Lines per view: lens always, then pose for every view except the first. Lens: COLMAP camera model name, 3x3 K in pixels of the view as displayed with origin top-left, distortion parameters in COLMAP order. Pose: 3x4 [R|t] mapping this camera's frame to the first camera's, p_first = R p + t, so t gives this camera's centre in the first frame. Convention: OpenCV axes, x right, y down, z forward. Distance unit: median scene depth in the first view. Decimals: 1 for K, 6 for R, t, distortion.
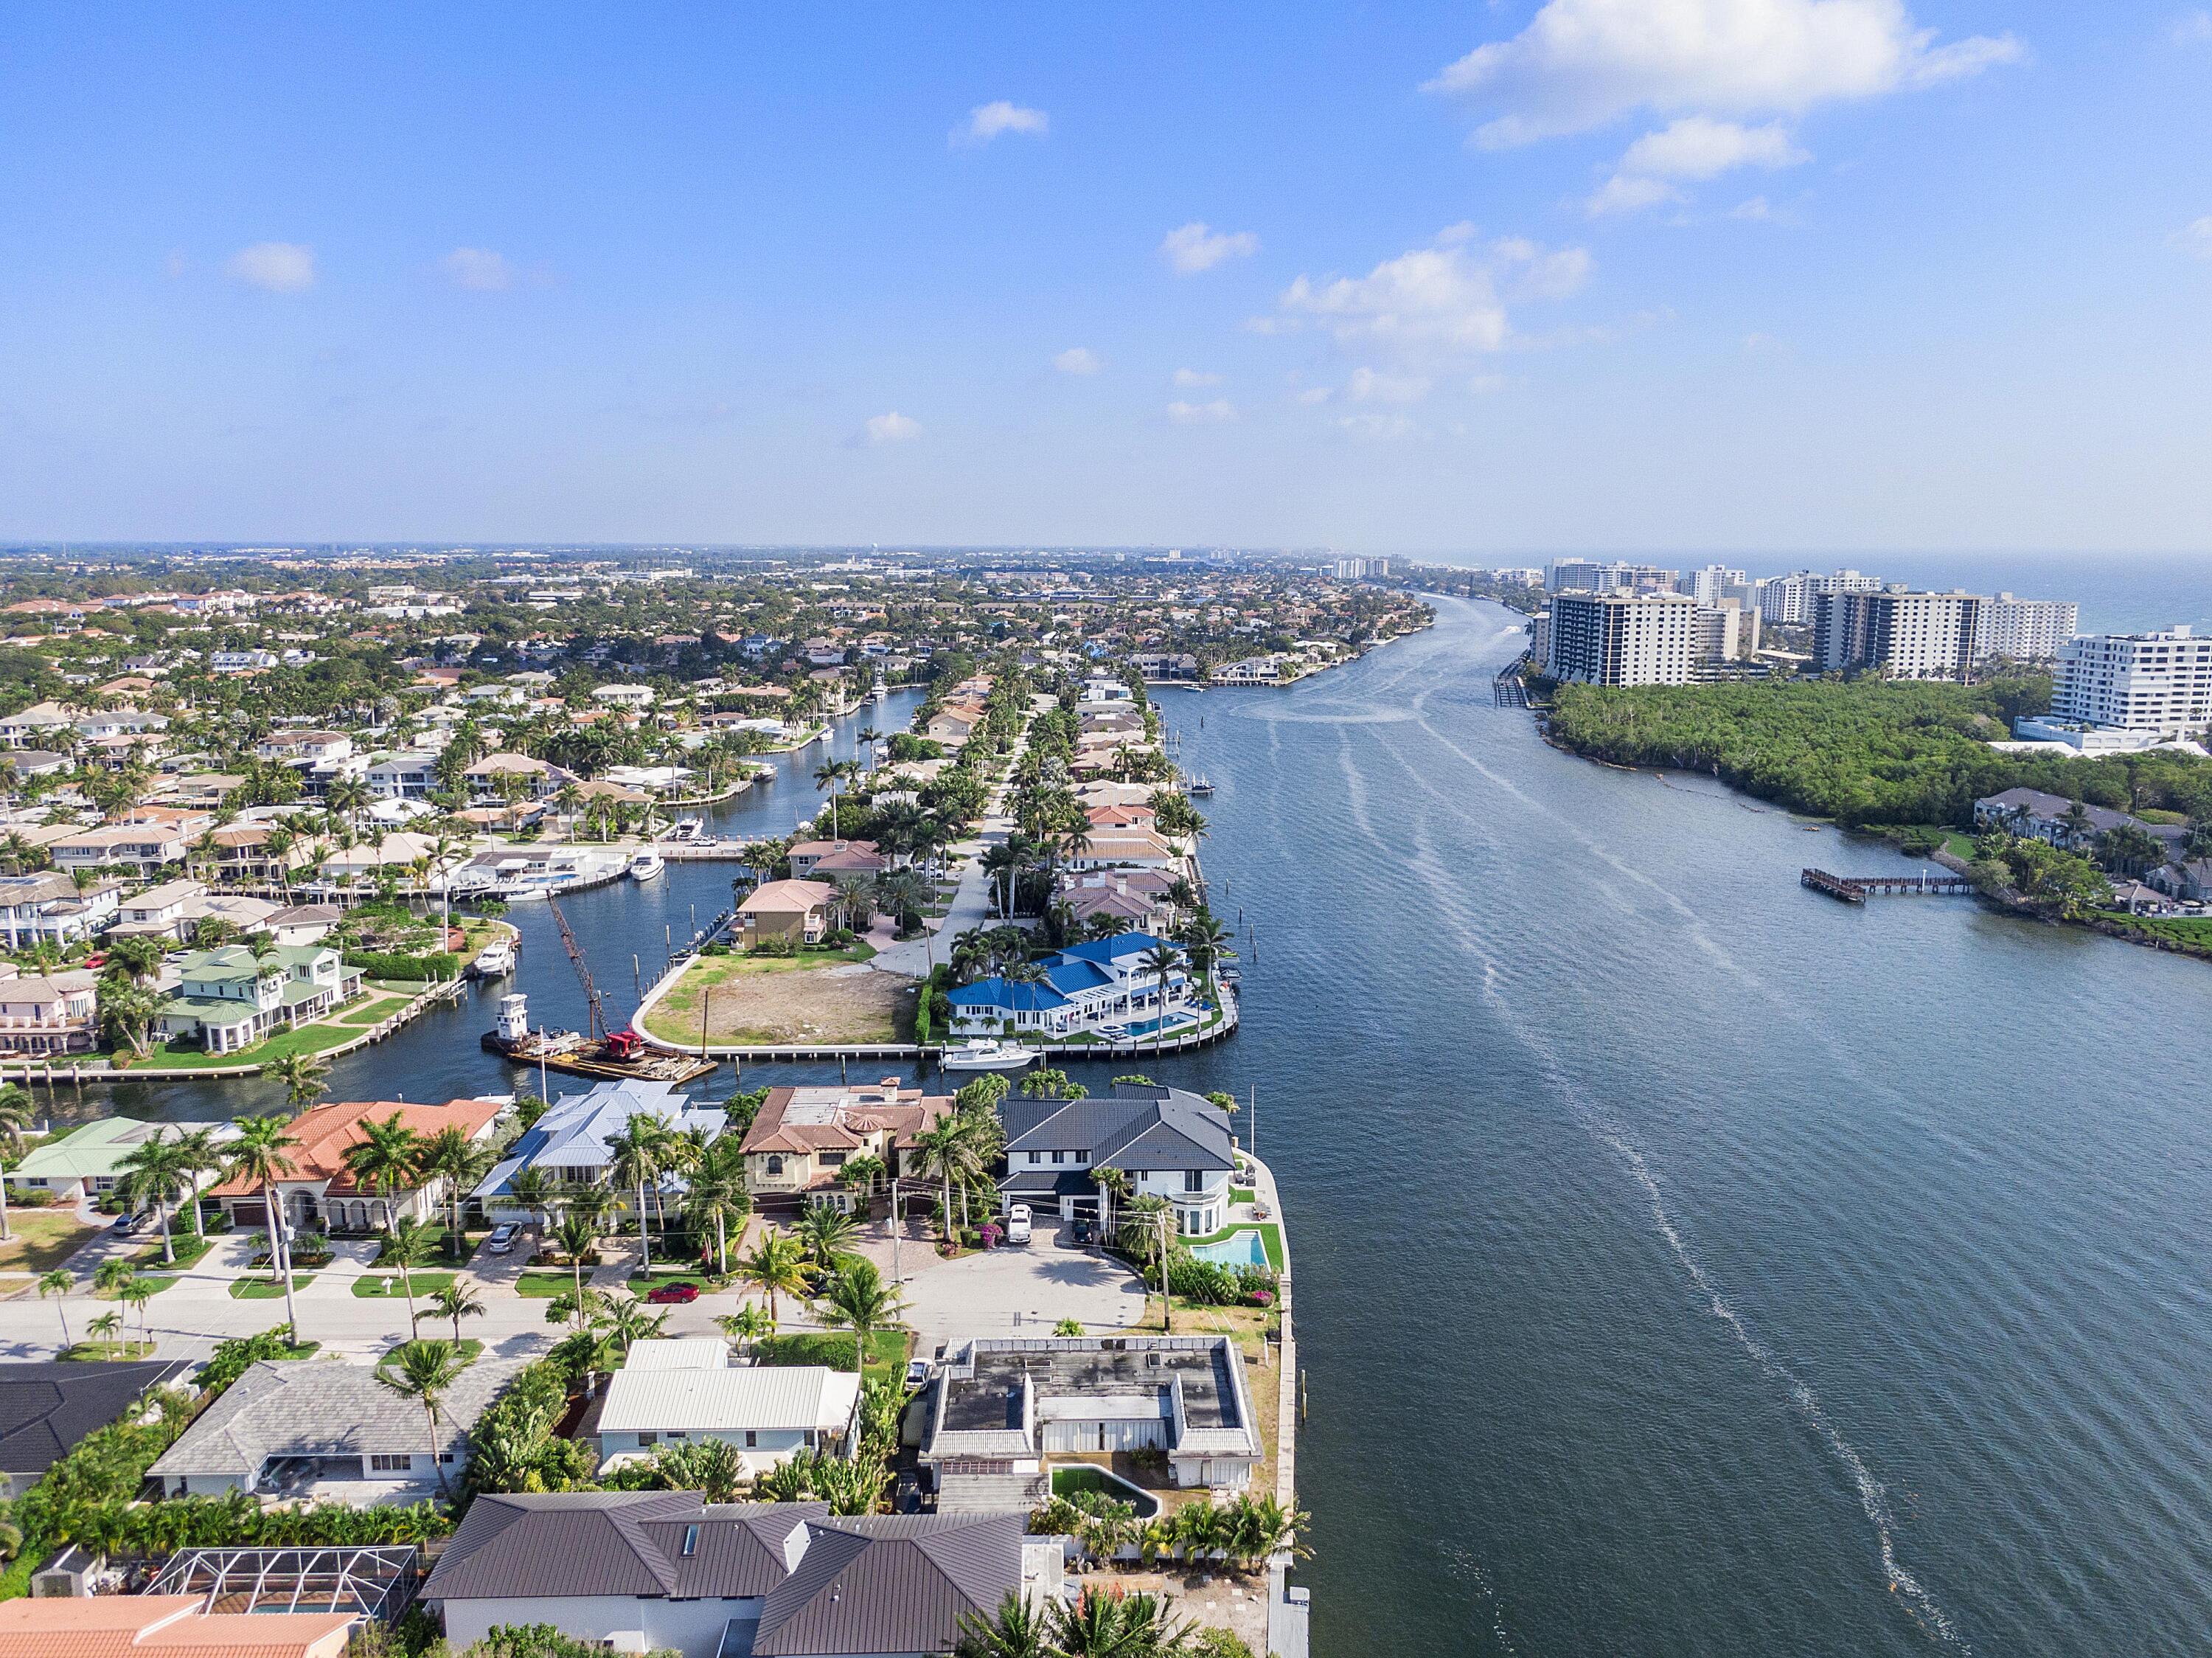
lens RADIAL K [[1569.9, 0, 1104.7], [0, 1569.9, 827.8], [0, 0, 1]] dist [0.020632, -0.001792]
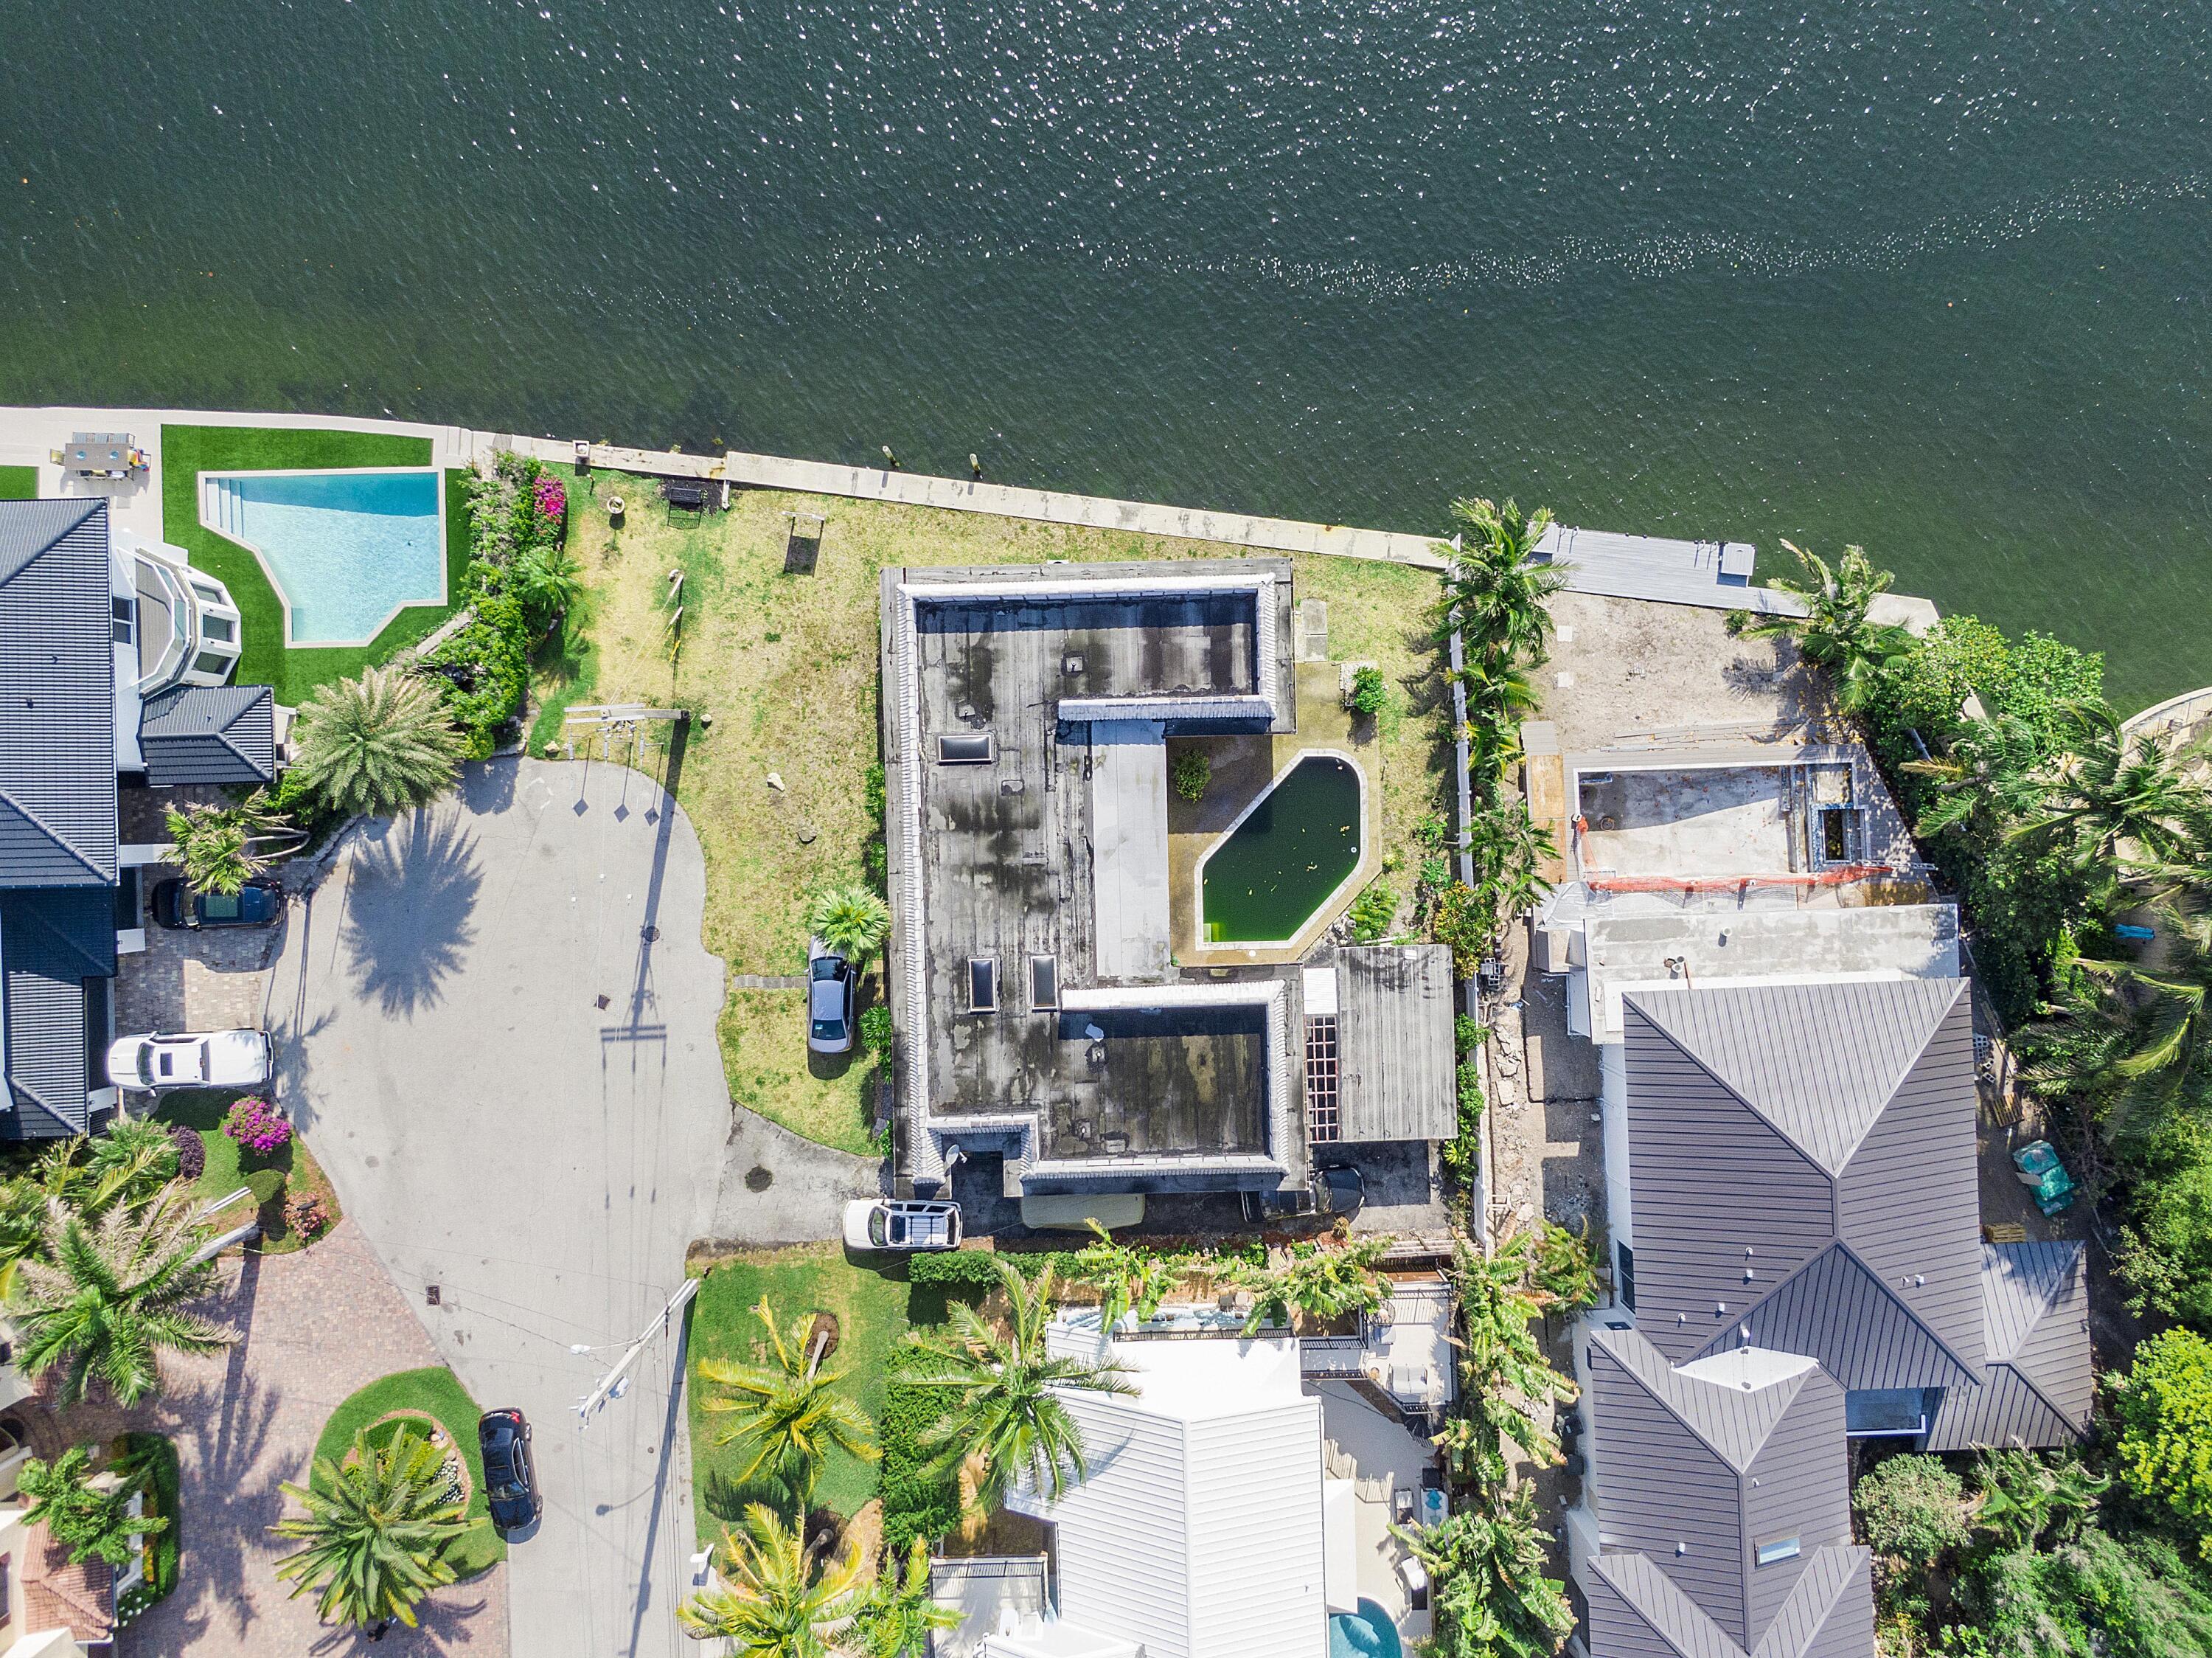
lens RADIAL K [[1569.9, 0, 1105.5], [0, 1569.9, 828.2], [0, 0, 1]] dist [0.020632, -0.001792]
pose [[-0.000034, -0.999995, 0.003237, 0.005470], [0.161565, 0.003189, 0.986857, -0.136289], [-0.986862, 0.000556, 0.161564, 0.872883]]
